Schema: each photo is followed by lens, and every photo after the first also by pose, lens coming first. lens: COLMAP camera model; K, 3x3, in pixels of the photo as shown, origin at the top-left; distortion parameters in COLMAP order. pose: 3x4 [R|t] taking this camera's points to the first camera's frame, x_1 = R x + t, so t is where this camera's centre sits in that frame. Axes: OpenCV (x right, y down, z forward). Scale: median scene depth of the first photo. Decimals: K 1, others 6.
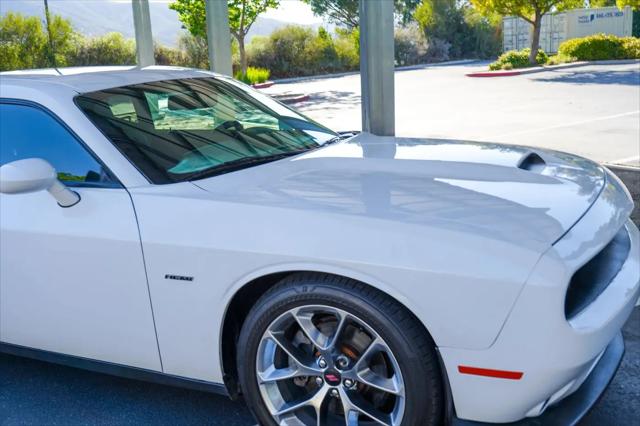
lens RADIAL K [[650.9, 0, 323.1], [0, 650.9, 213.0], [0, 0, 1]] dist [0.034523, -0.005896]
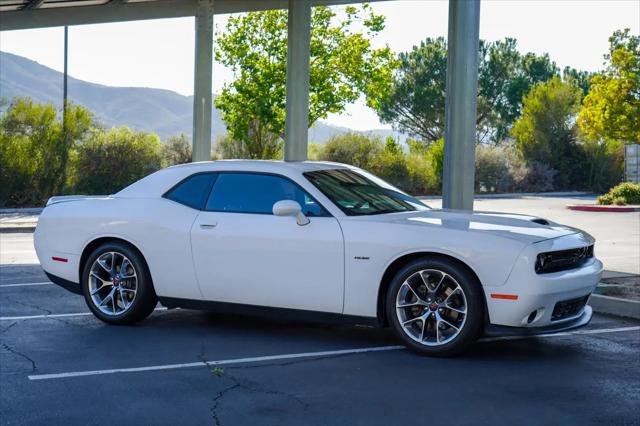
lens RADIAL K [[955.4, 0, 320.0], [0, 955.4, 213.0], [0, 0, 1]] dist [0.020429, 0.068905]
pose [[0.995550, 0.071312, -0.061602, -0.018772], [-0.081917, 0.978035, -0.191670, 0.059516], [0.046581, 0.195863, 0.979524, -0.218119]]
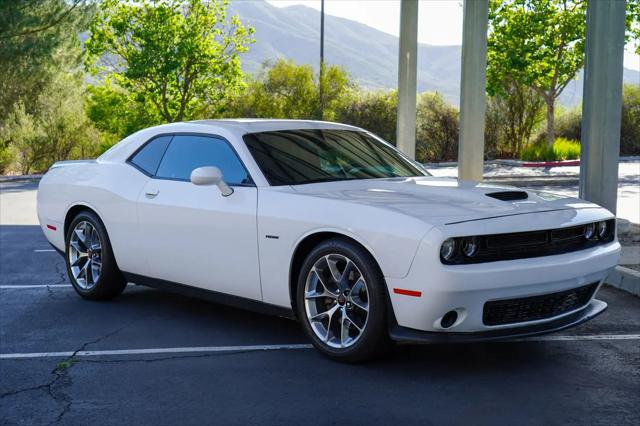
lens RADIAL K [[955.4, 0, 320.0], [0, 955.4, 213.0], [0, 0, 1]] dist [0.020429, 0.068905]
pose [[0.919841, 0.090247, -0.381768, 0.092375], [-0.142455, 0.983589, -0.110721, 0.032135], [0.365511, 0.156230, 0.917602, -0.139391]]
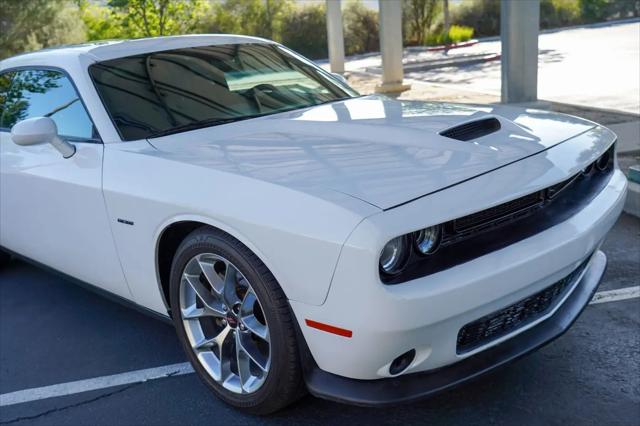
lens RADIAL K [[650.9, 0, 323.1], [0, 650.9, 213.0], [0, 0, 1]] dist [0.034523, -0.005896]
pose [[0.944867, 0.059707, -0.321964, 0.051923], [-0.040842, 0.997047, 0.065037, -0.000715], [0.324897, -0.048302, 0.944515, 0.001553]]
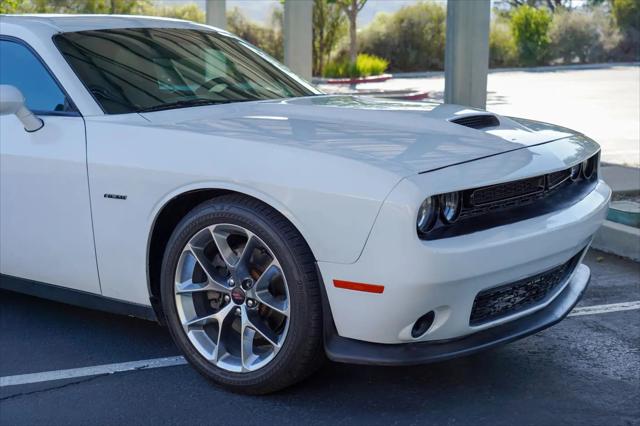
lens RADIAL K [[922.1, 0, 322.4], [0, 922.1, 211.0], [0, 0, 1]] dist [0.048437, -0.023640]
pose [[0.983979, 0.077942, -0.160347, 0.039400], [-0.087182, 0.994865, -0.051411, 0.018385], [0.155517, 0.064567, 0.985721, -0.049842]]
